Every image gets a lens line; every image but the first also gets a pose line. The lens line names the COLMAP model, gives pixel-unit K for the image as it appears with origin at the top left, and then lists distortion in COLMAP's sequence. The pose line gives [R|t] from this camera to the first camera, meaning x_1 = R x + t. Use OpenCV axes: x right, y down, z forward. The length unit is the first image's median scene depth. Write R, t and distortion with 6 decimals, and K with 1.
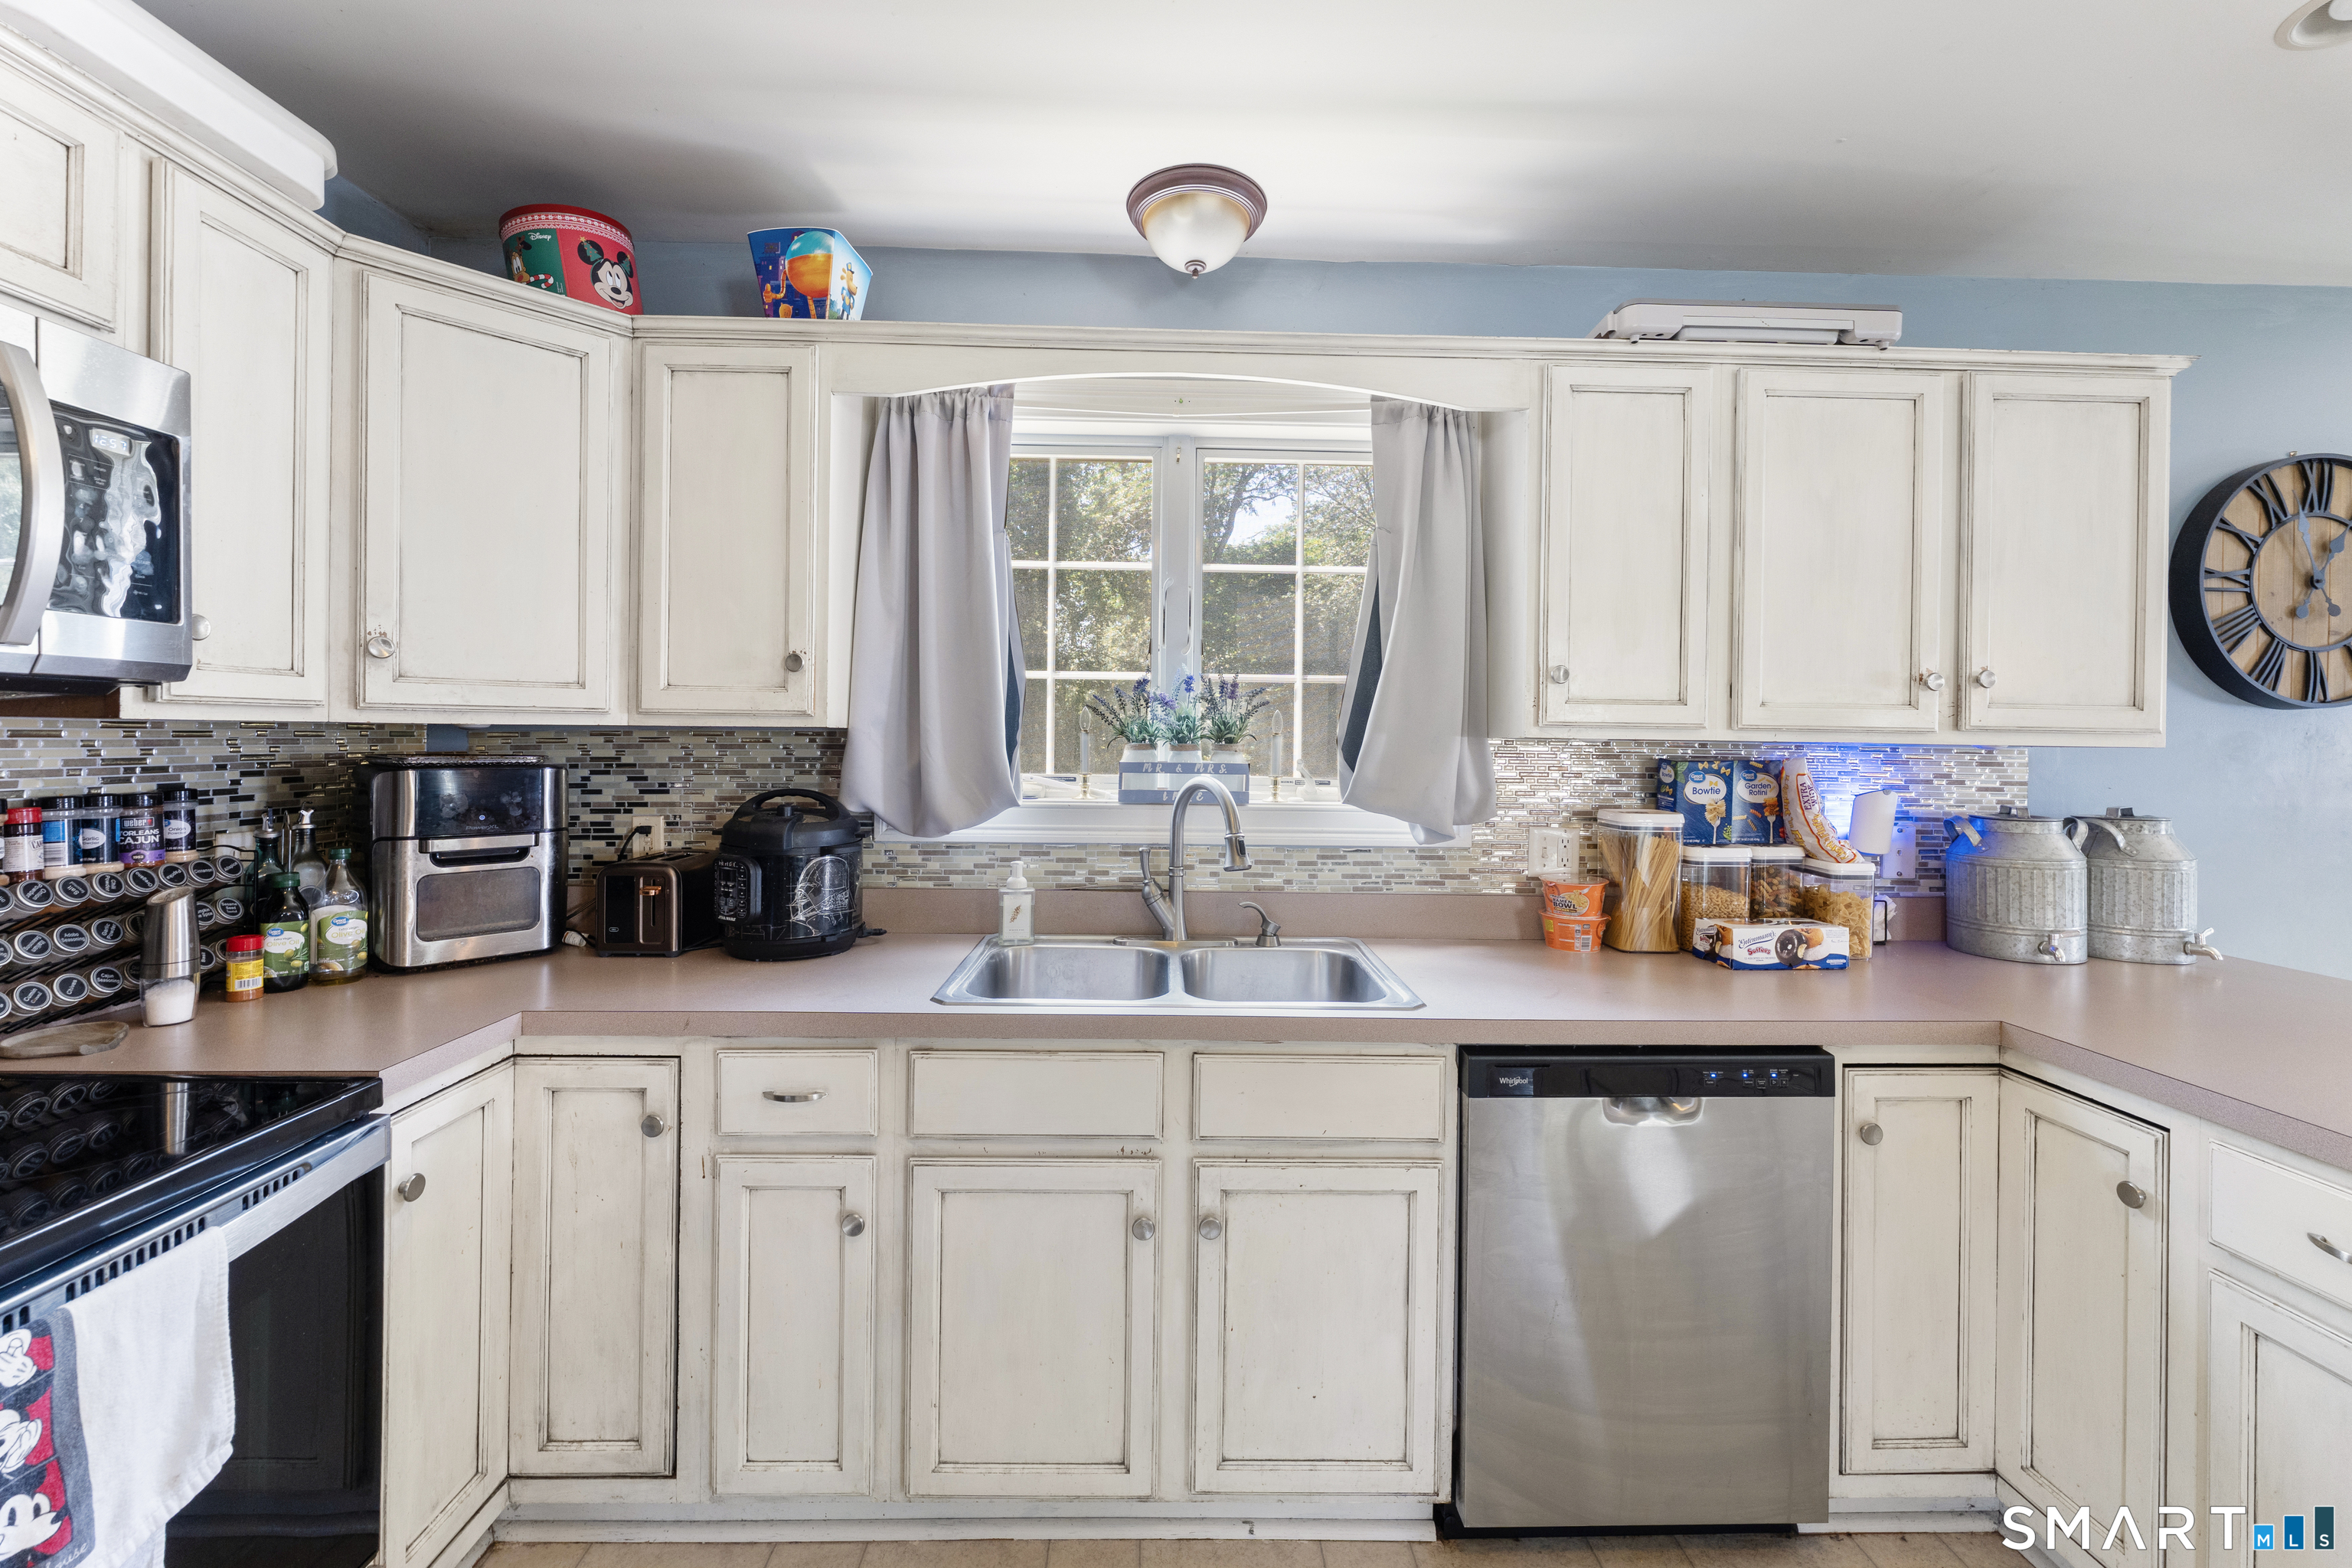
lens RADIAL K [[953.3, 0, 1179.8], [0, 953.3, 742.1], [0, 0, 1]] dist [0.000130, -0.000648]
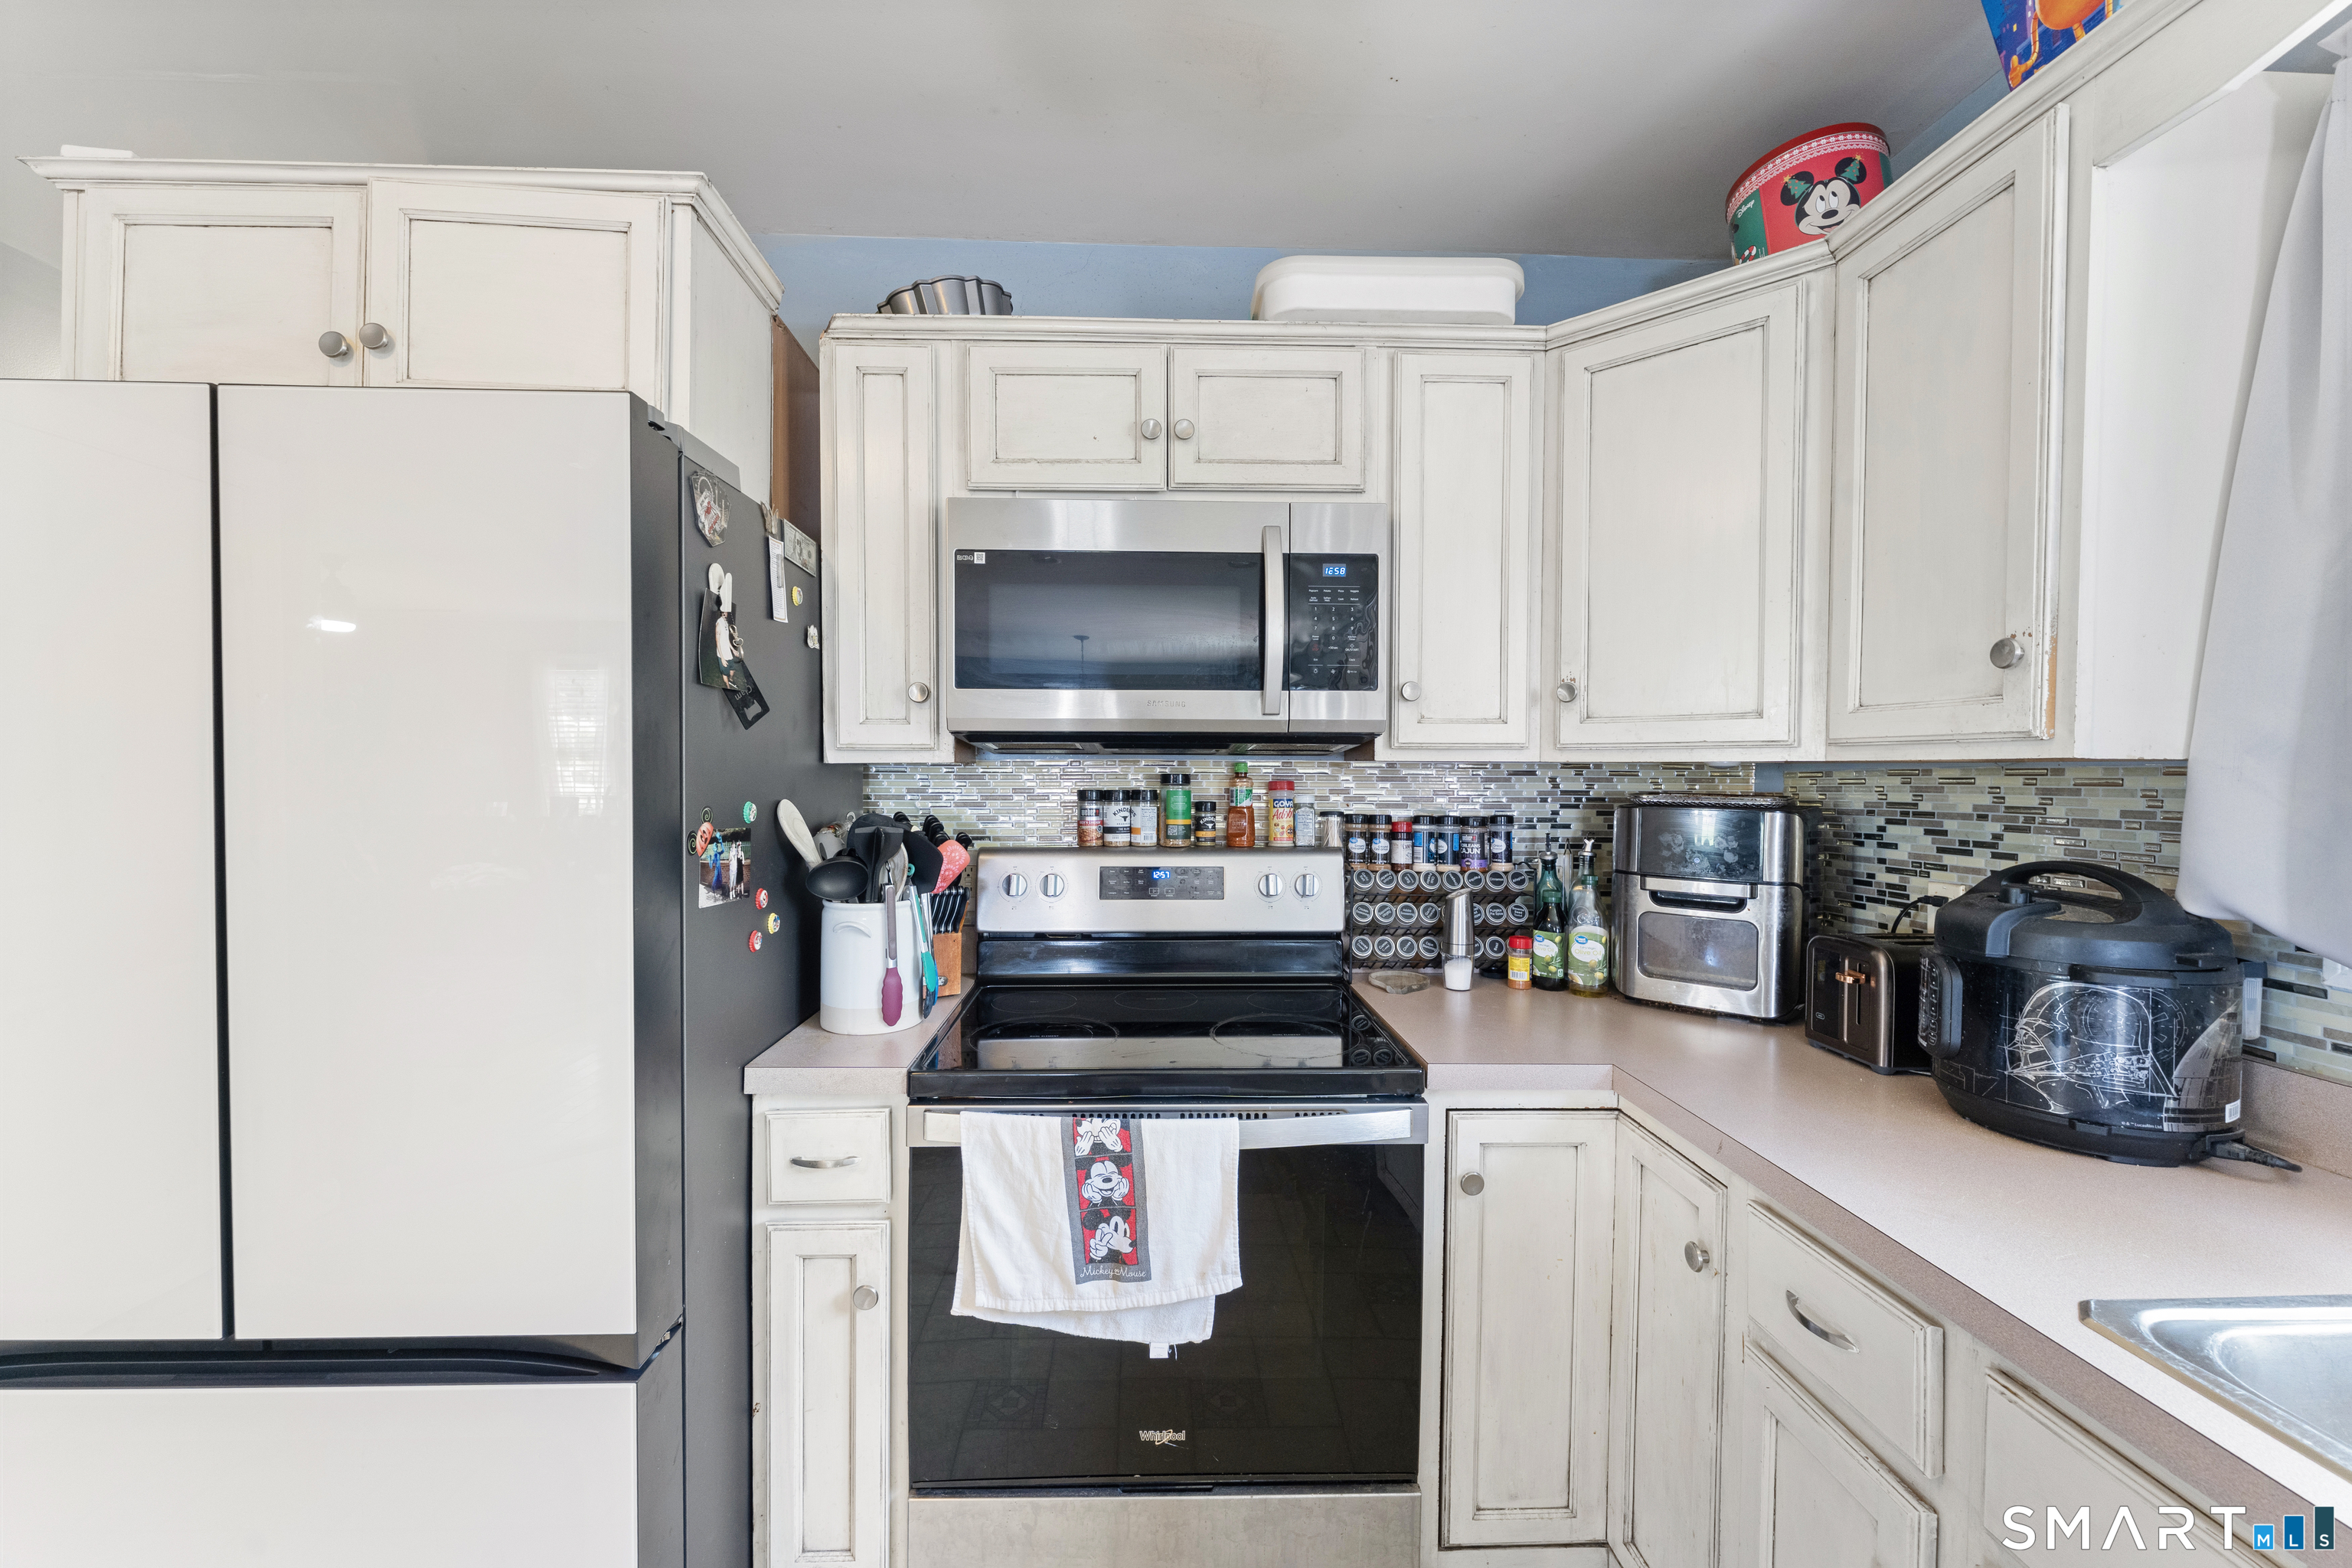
lens RADIAL K [[934.5, 0, 1174.4], [0, 934.5, 788.2], [0, 0, 1]] dist [-0.000594, -0.000195]
pose [[0.013226, 0.011574, -0.999846, 0.188345], [-0.012077, 0.999862, 0.011415, 0.002674], [0.999840, 0.011925, 0.013364, 0.456717]]
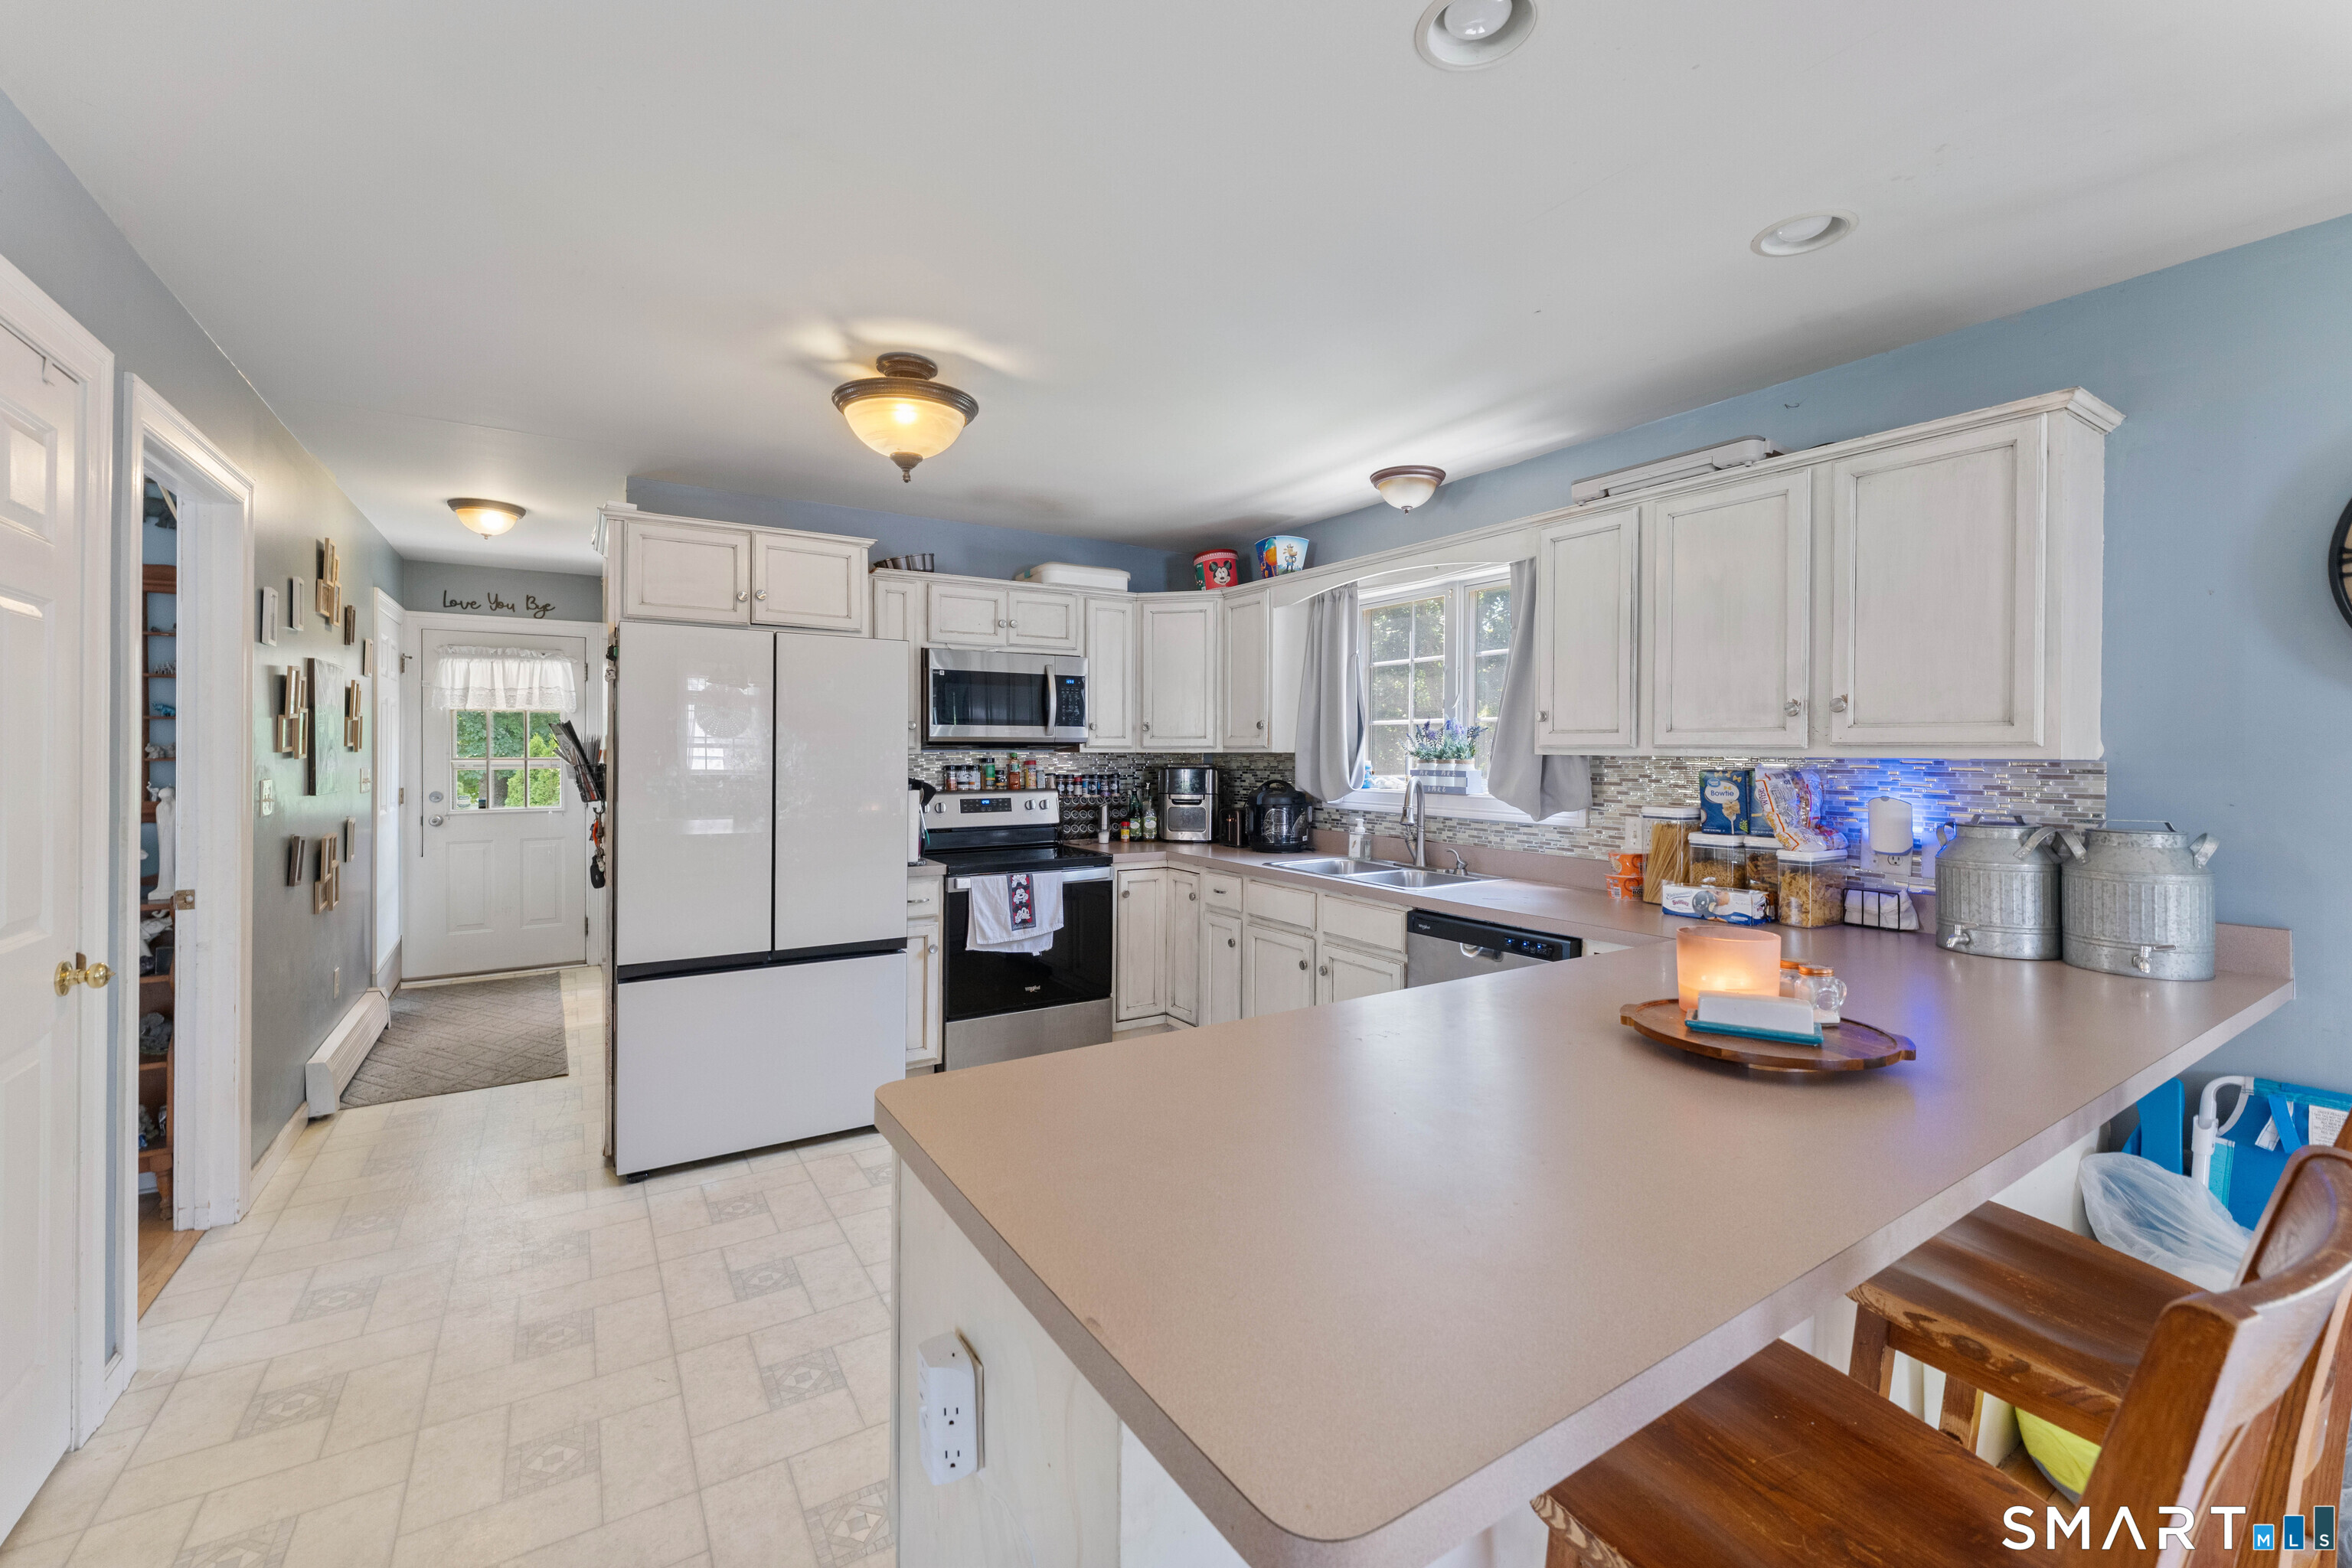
lens RADIAL K [[953.3, 0, 1179.8], [0, 953.3, 742.1], [0, 0, 1]] dist [0.000130, -0.000648]
pose [[0.523346, -0.018706, -0.851915, 1.503483], [-0.002236, 0.999725, -0.023324, 0.014290], [0.852117, 0.014111, 0.523160, -0.405838]]
